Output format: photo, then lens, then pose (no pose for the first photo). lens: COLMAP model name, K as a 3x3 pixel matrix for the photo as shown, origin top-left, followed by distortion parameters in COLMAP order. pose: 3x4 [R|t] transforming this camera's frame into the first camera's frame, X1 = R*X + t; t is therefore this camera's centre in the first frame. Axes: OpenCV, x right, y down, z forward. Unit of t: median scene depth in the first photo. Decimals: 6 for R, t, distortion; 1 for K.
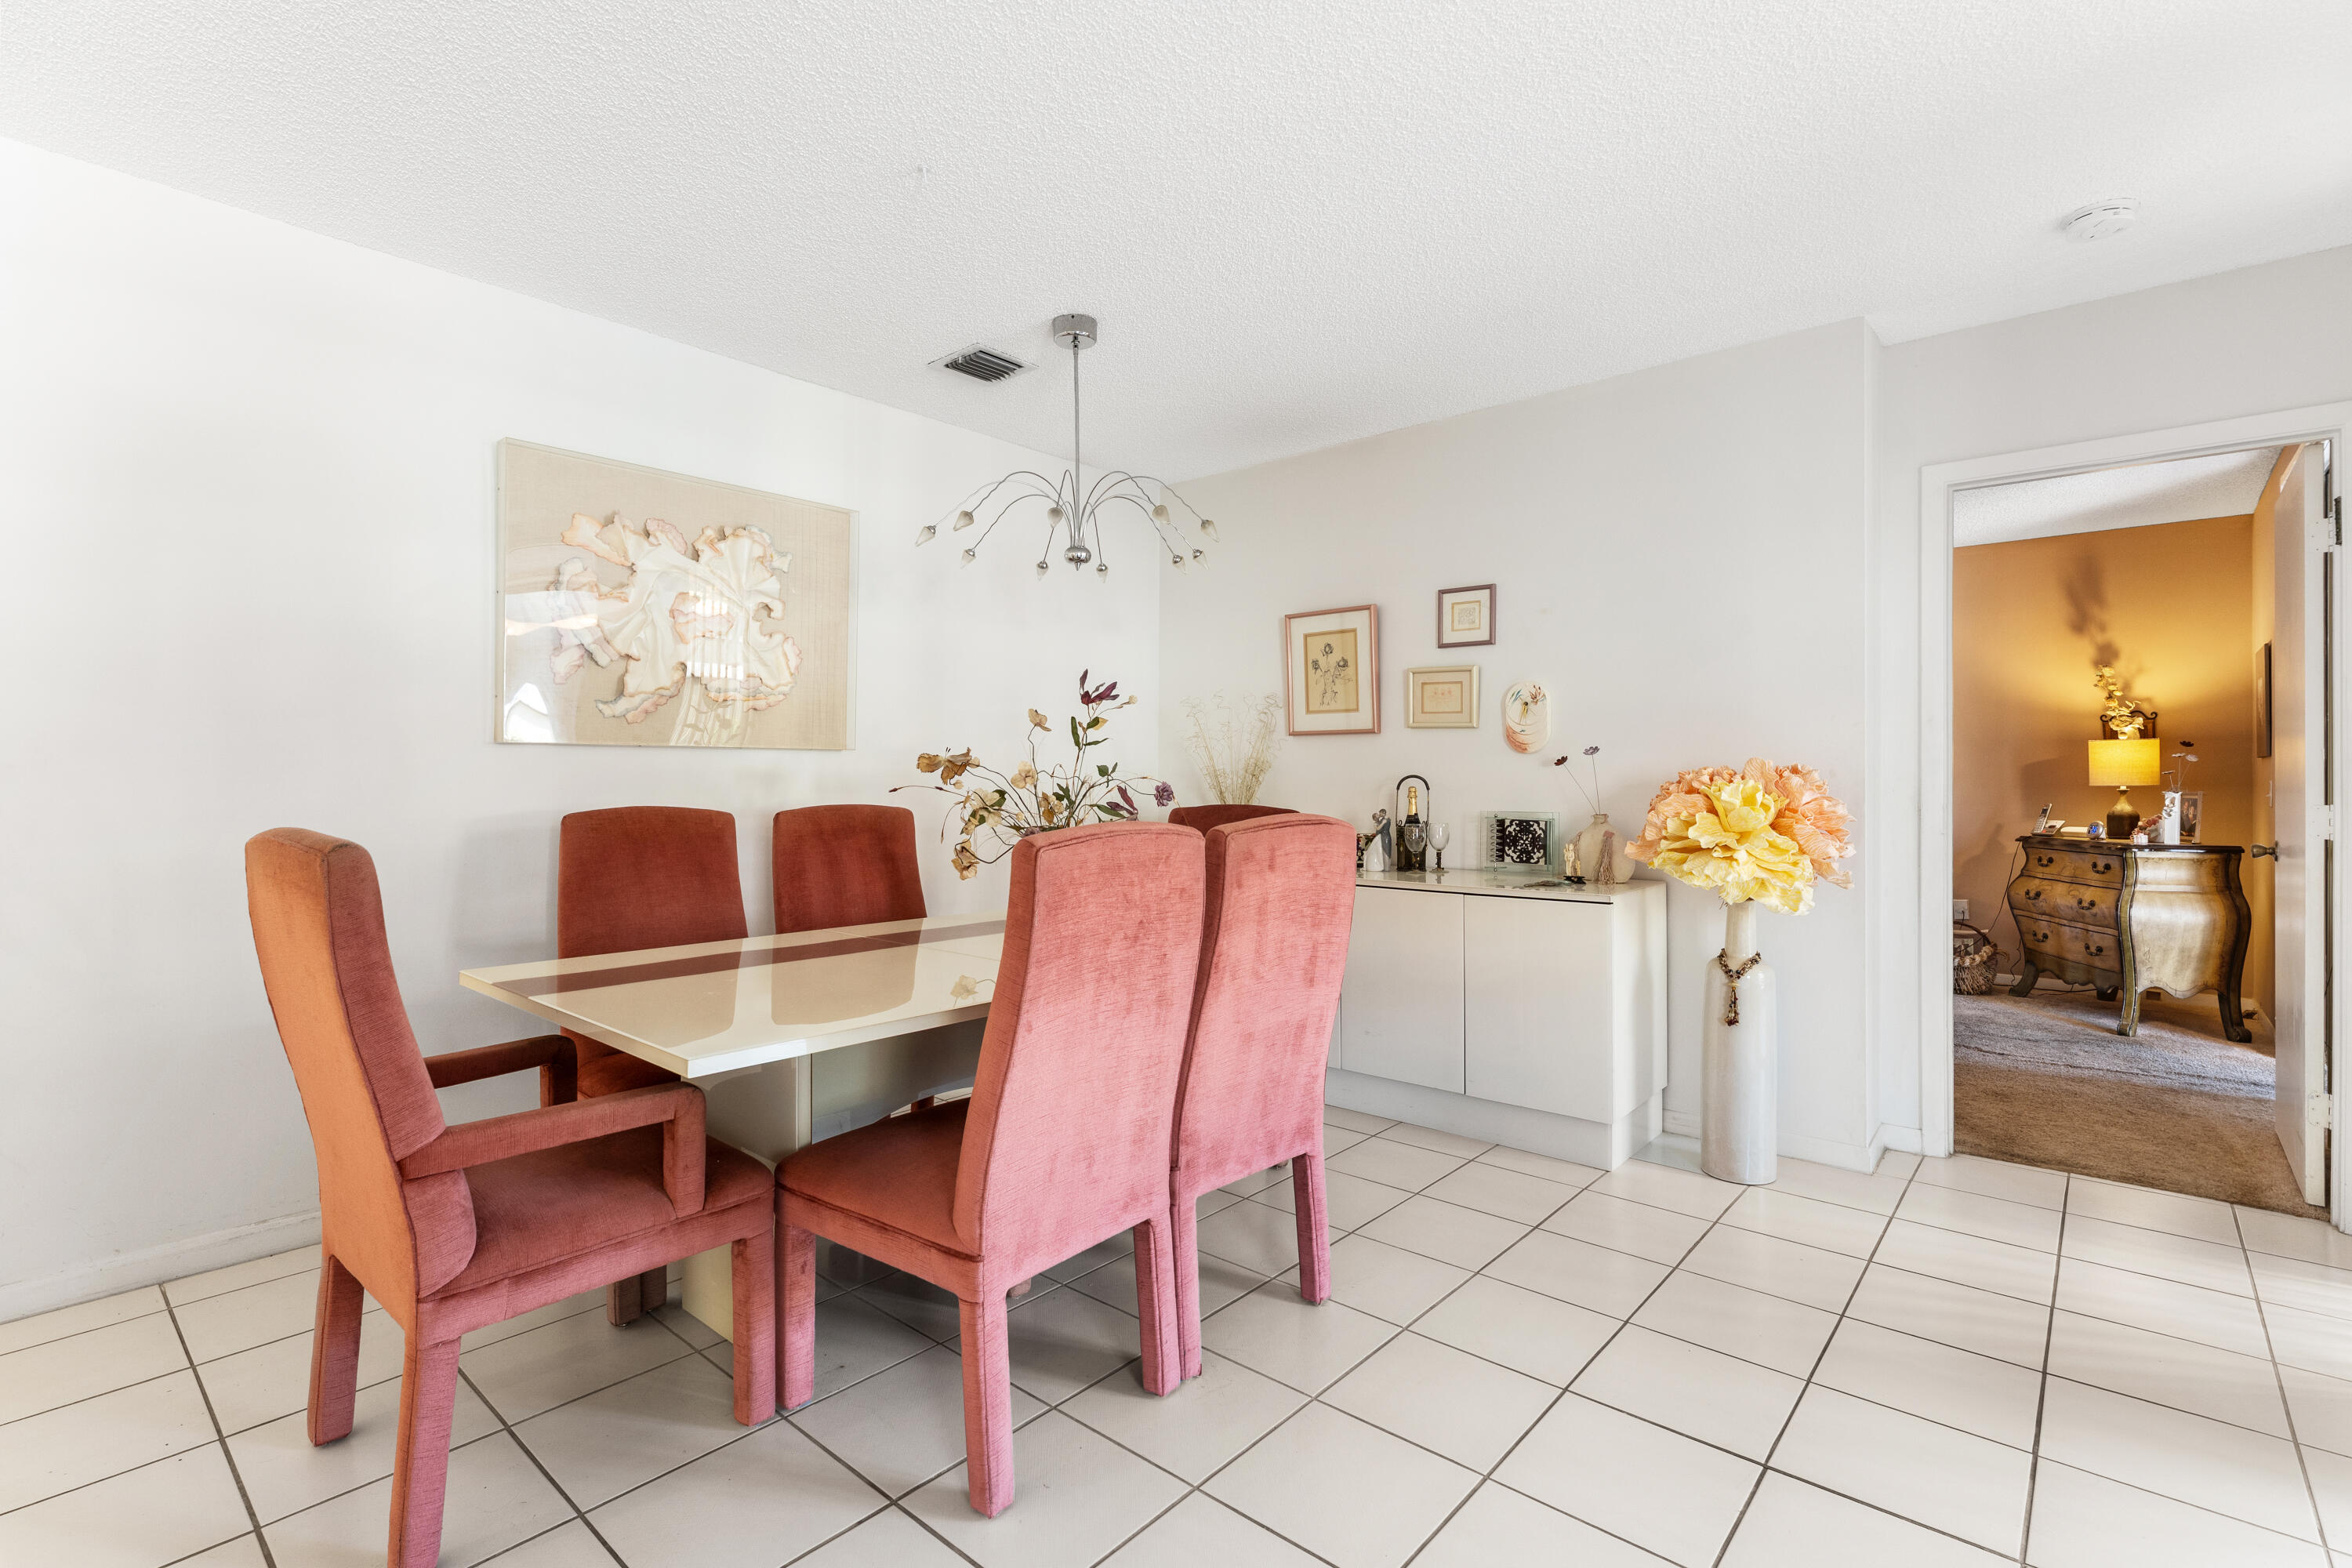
lens RADIAL K [[1077.0, 0, 1180.0], [0, 1077.0, 778.4], [0, 0, 1]] dist [0.001096, -0.000354]
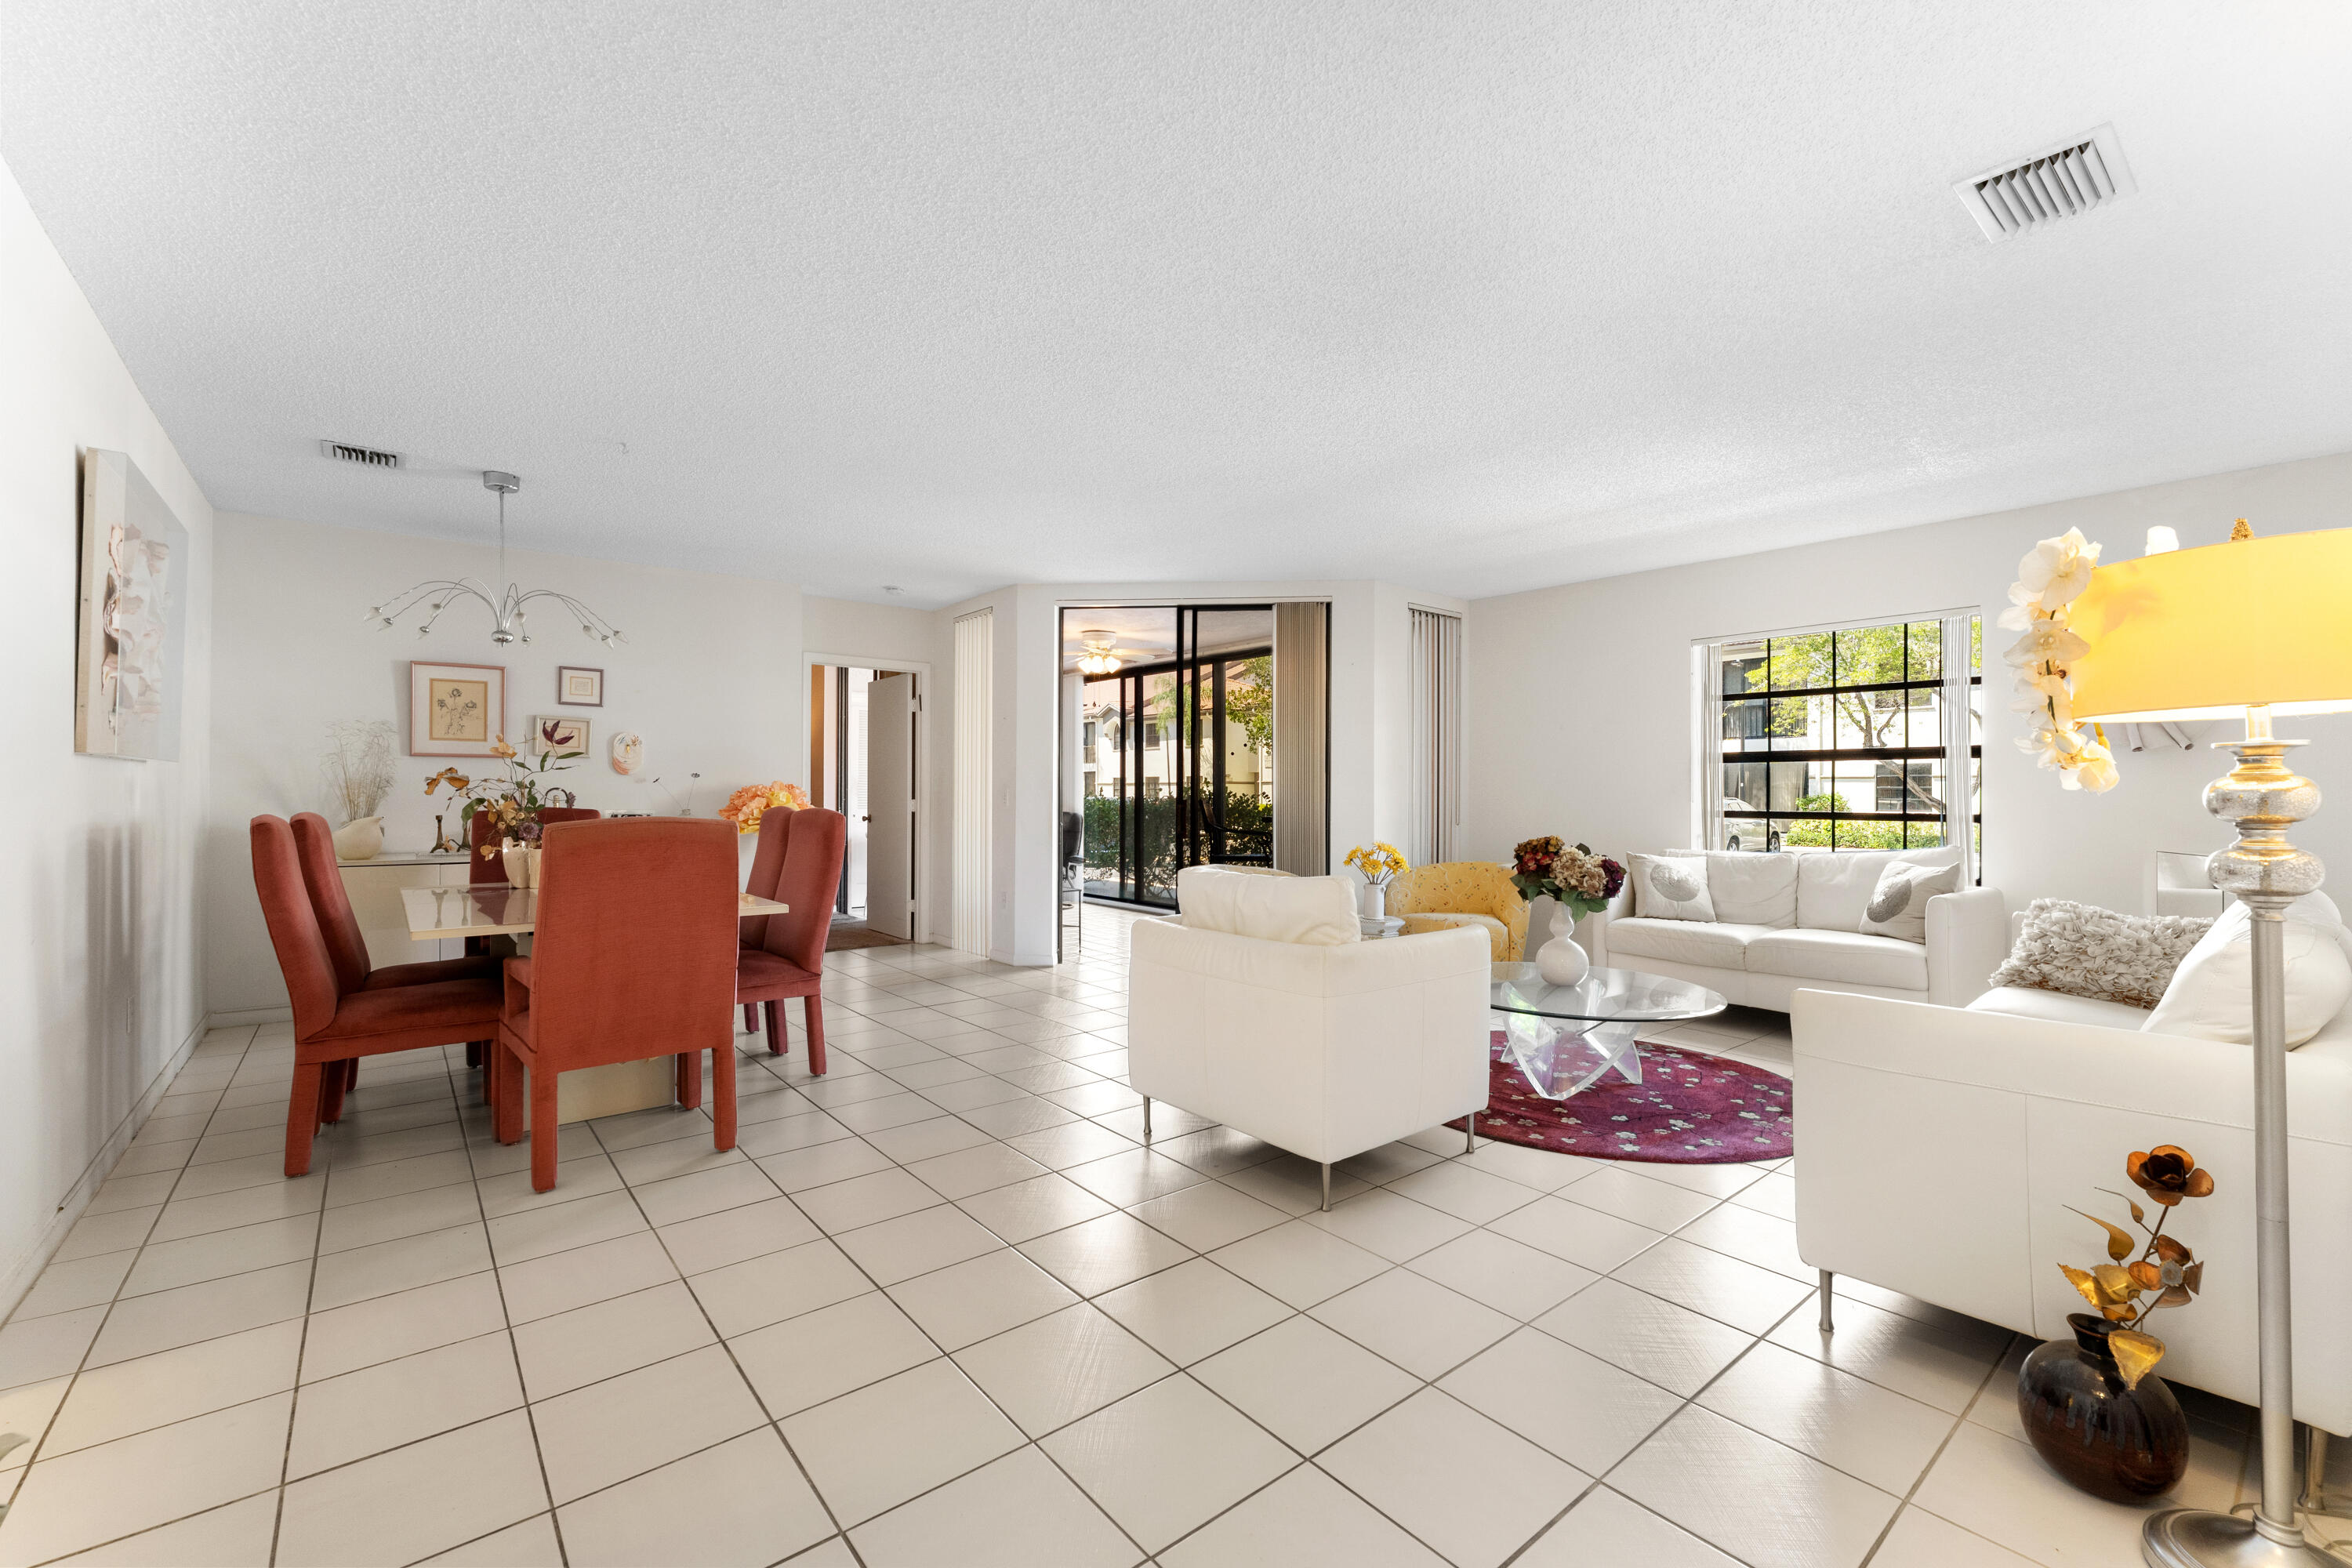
lens RADIAL K [[988.7, 0, 1175.1], [0, 988.7, 784.8], [0, 0, 1]] dist [-0.001236, -0.000093]
pose [[0.167208, 0.003321, 0.985916, -1.143730], [-0.003680, 0.999989, -0.002745, -0.006925], [-0.985915, -0.003170, 0.167218, -0.108775]]
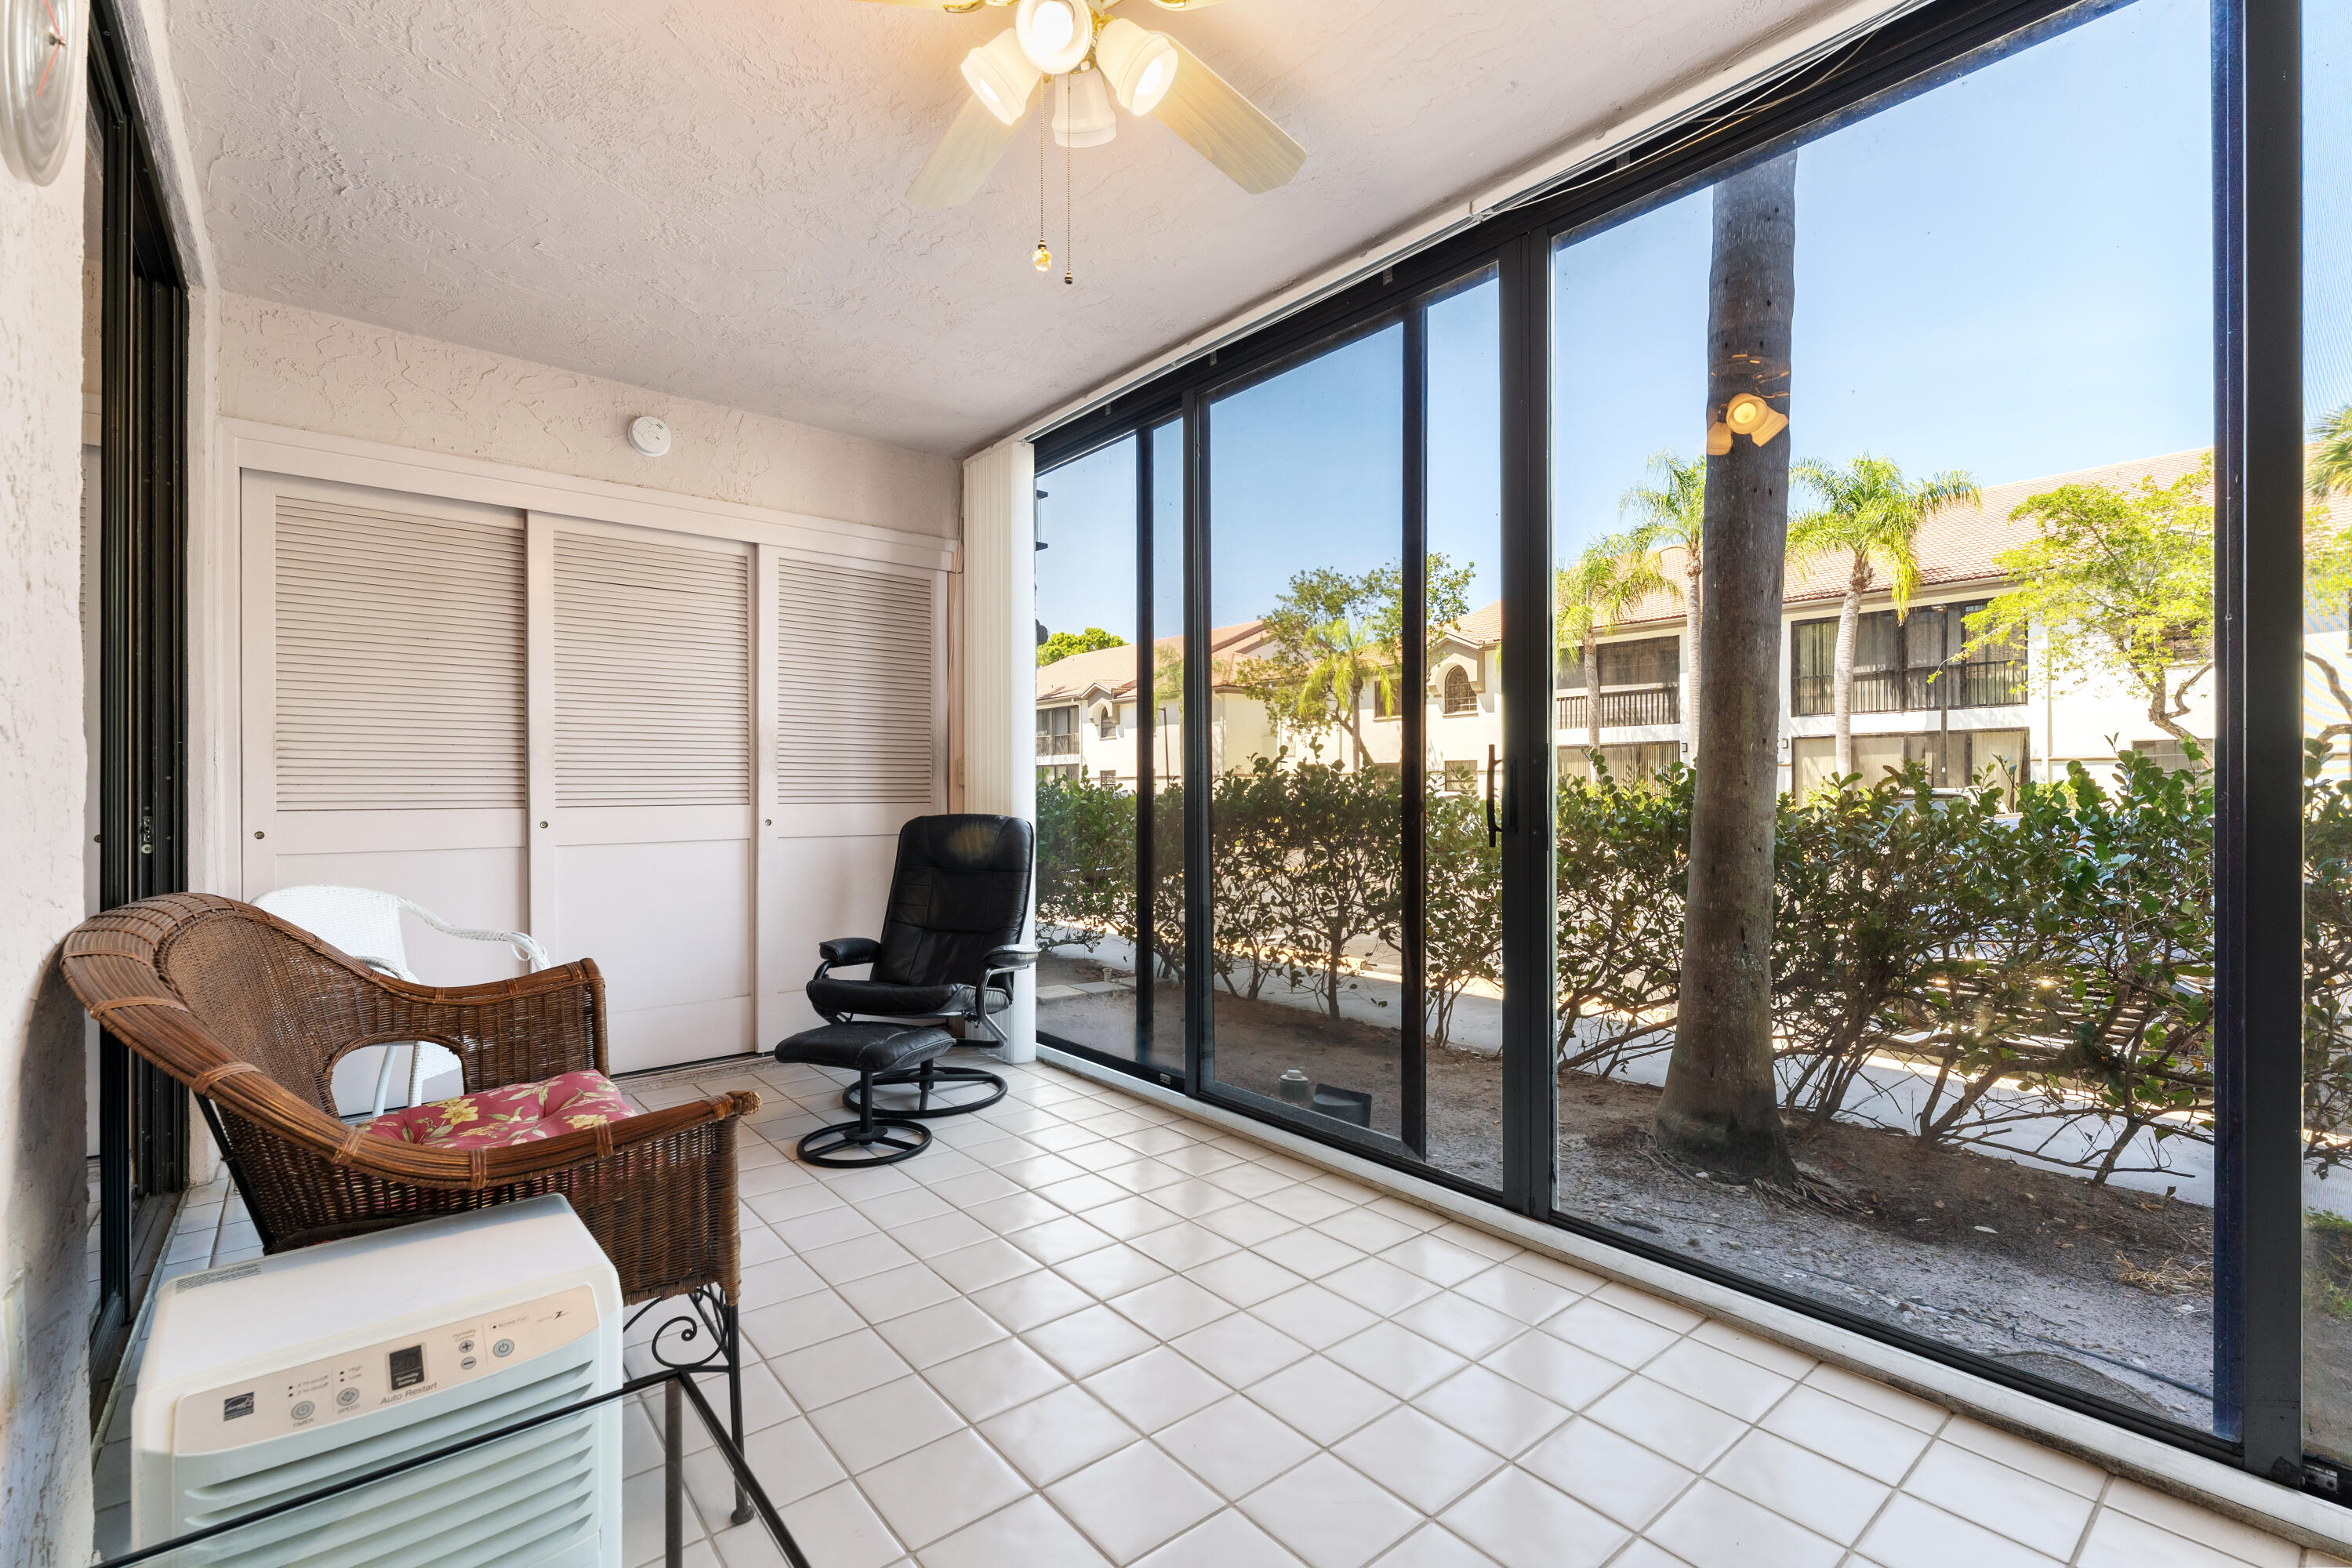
lens RADIAL K [[988.7, 0, 1175.9], [0, 988.7, 792.2], [0, 0, 1]] dist [-0.001236, -0.000093]
pose [[0.150885, -0.006246, 0.988532, 0.678221], [0.001914, 0.999980, 0.006026, 0.036429], [-0.988550, 0.000983, 0.150894, 0.339507]]
